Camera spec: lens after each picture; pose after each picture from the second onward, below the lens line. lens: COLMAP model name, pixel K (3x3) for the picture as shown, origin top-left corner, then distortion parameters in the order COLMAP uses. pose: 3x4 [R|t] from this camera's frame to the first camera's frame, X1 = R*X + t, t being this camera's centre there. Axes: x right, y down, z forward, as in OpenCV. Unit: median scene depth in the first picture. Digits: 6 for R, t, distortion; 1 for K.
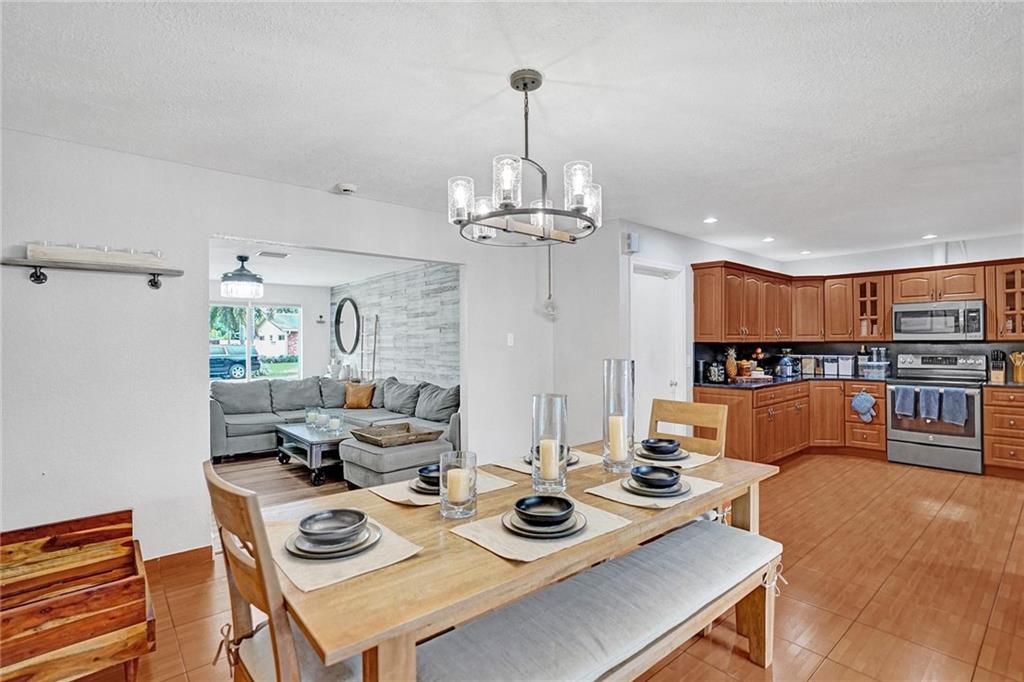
lens RADIAL K [[488.2, 0, 509.5], [0, 488.2, 335.5], [0, 0, 1]] dist [-0.053809, 0.027712]
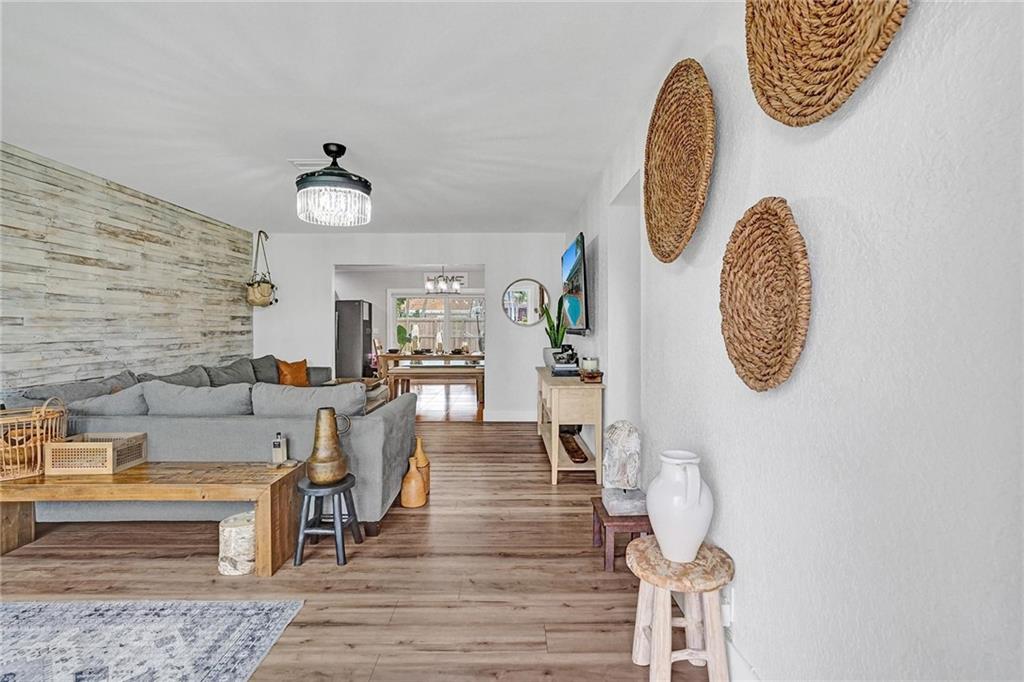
lens RADIAL K [[488.2, 0, 509.5], [0, 488.2, 335.5], [0, 0, 1]] dist [-0.053809, 0.027712]
pose [[-0.760272, -0.001378, 0.649603, -1.062261], [-0.000551, 0.999999, 0.001475, 0.049010], [-0.649604, 0.000764, -0.760272, 1.285945]]
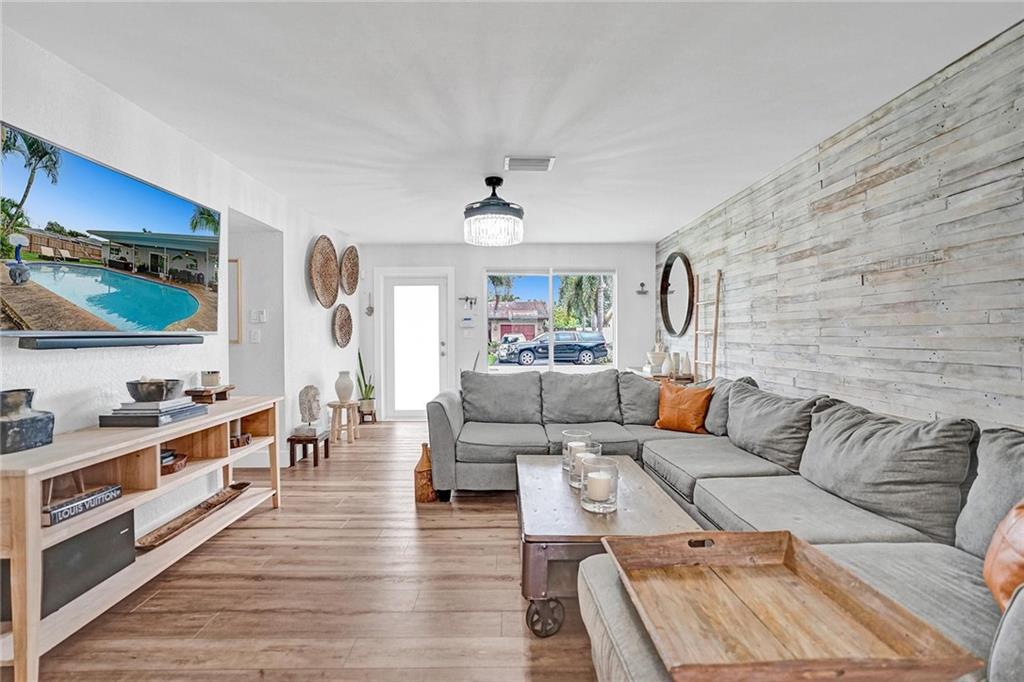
lens RADIAL K [[488.2, 0, 509.5], [0, 488.2, 335.5], [0, 0, 1]] dist [-0.053809, 0.027712]
pose [[0.763016, 0.007212, -0.646340, -0.116132], [0.006938, 0.999789, 0.019347, 0.033056], [0.646343, -0.019246, 0.762804, 0.510751]]
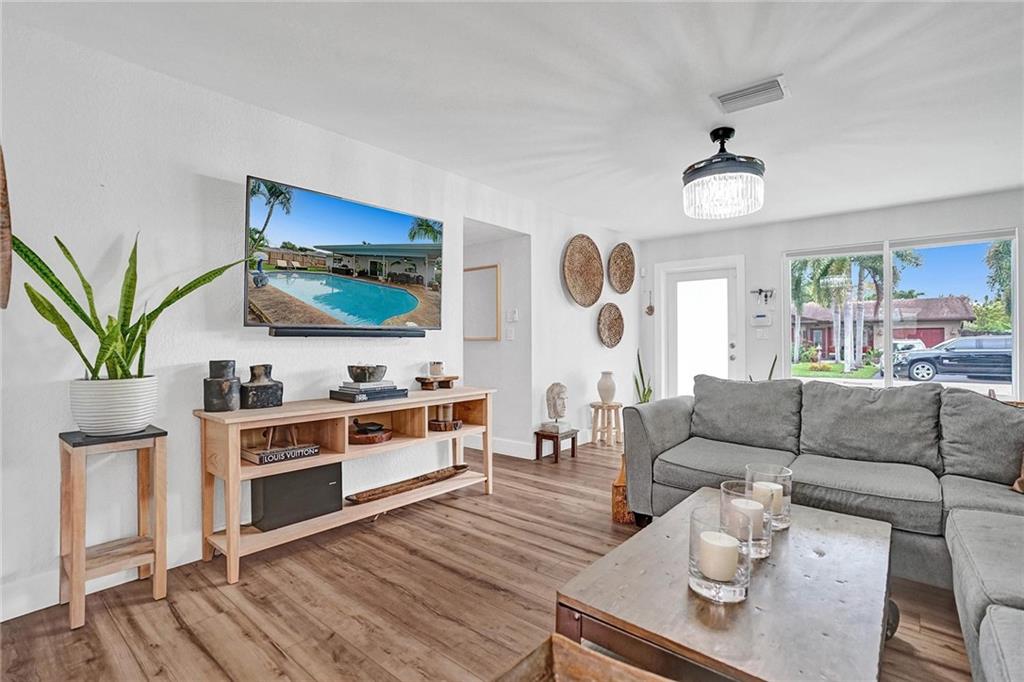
lens RADIAL K [[488.2, 0, 509.5], [0, 488.2, 335.5], [0, 0, 1]] dist [-0.053809, 0.027712]
pose [[0.160959, -0.002059, -0.986959, -0.091881], [0.011109, 0.999938, -0.000274, 0.048797], [0.986899, -0.010920, 0.160972, 0.693053]]
